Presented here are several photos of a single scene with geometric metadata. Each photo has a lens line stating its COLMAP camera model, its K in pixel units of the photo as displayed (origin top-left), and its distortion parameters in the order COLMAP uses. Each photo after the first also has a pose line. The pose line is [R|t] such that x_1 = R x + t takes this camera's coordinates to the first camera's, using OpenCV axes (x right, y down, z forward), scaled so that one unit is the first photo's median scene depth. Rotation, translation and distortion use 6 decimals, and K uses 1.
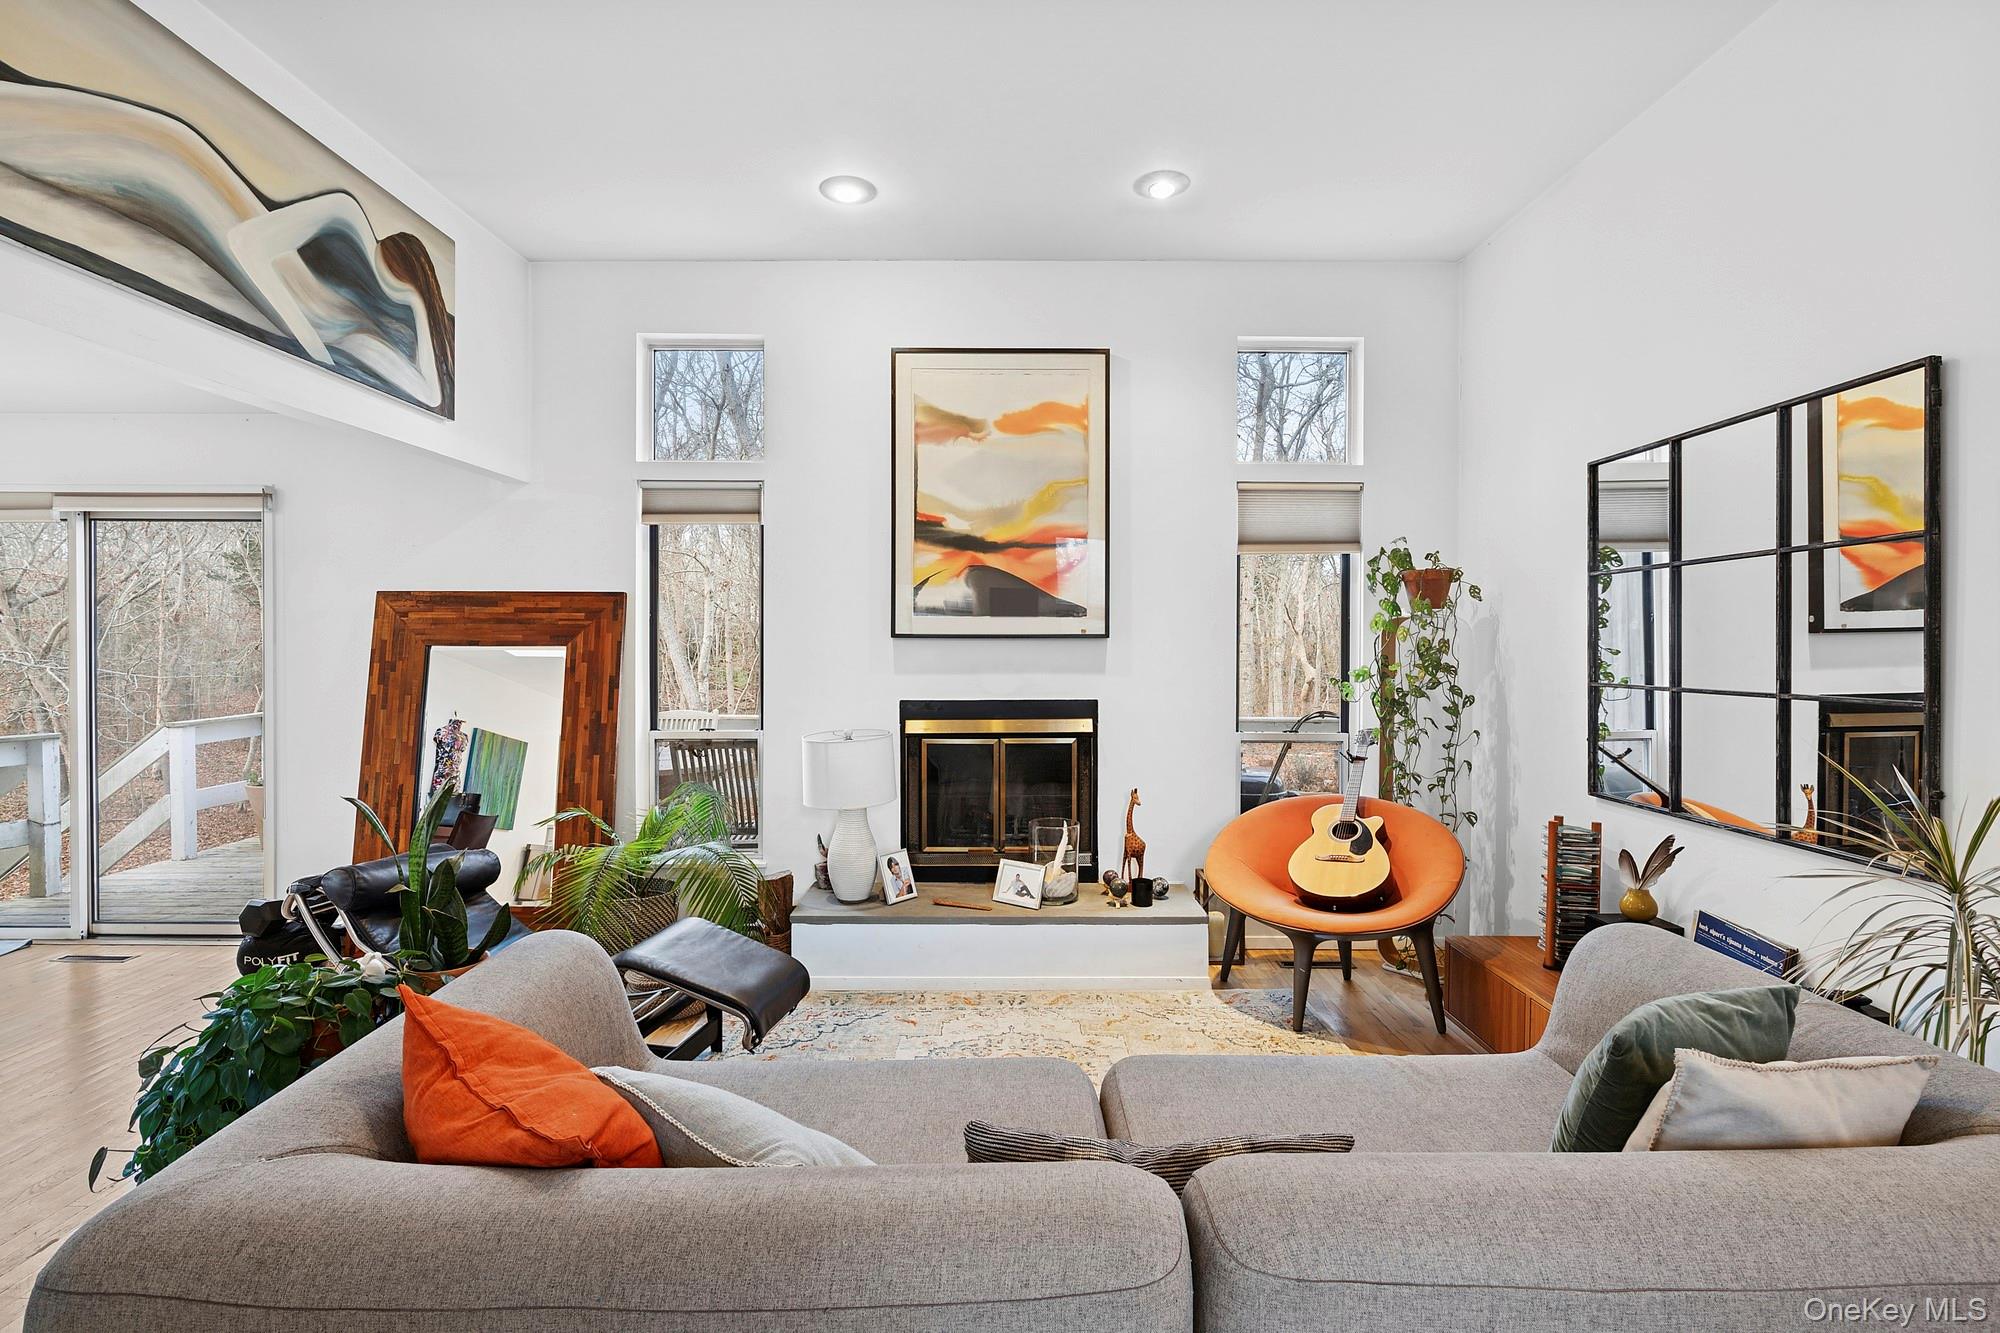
lens RADIAL K [[901.6, 0, 999.7], [0, 901.6, 656.9], [0, 0, 1]] dist [-0.003411, 0.000422]
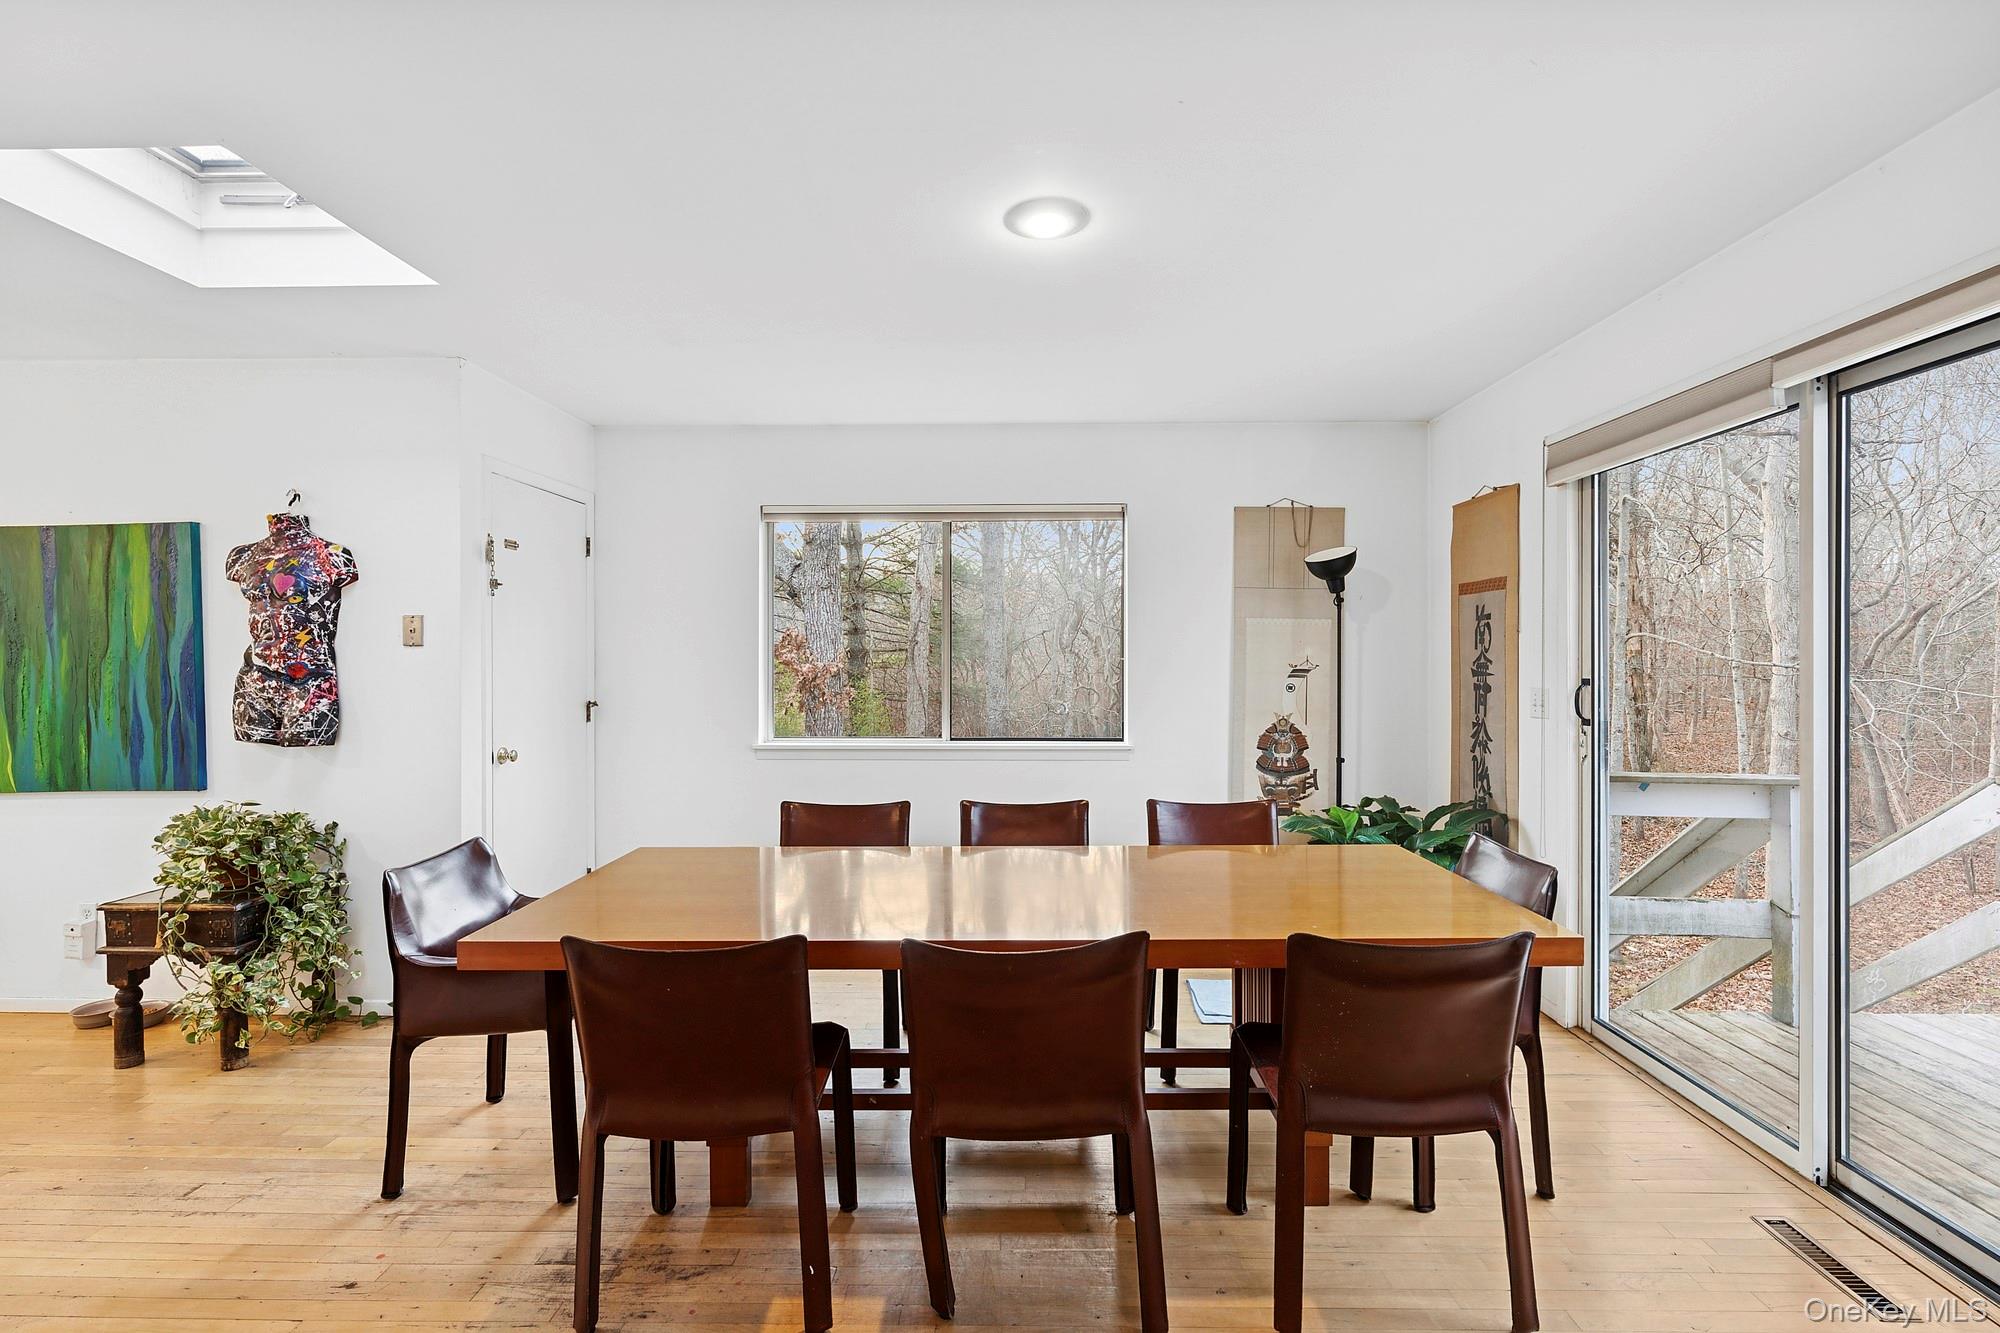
lens RADIAL K [[901.6, 0, 1011.2], [0, 901.6, 669.4], [0, 0, 1]] dist [-0.003411, 0.000422]
pose [[-0.011435, 0.008956, -0.999895, -0.477836], [-0.005566, 0.999944, 0.009020, 0.003929], [0.999919, 0.005669, -0.011384, 0.519153]]
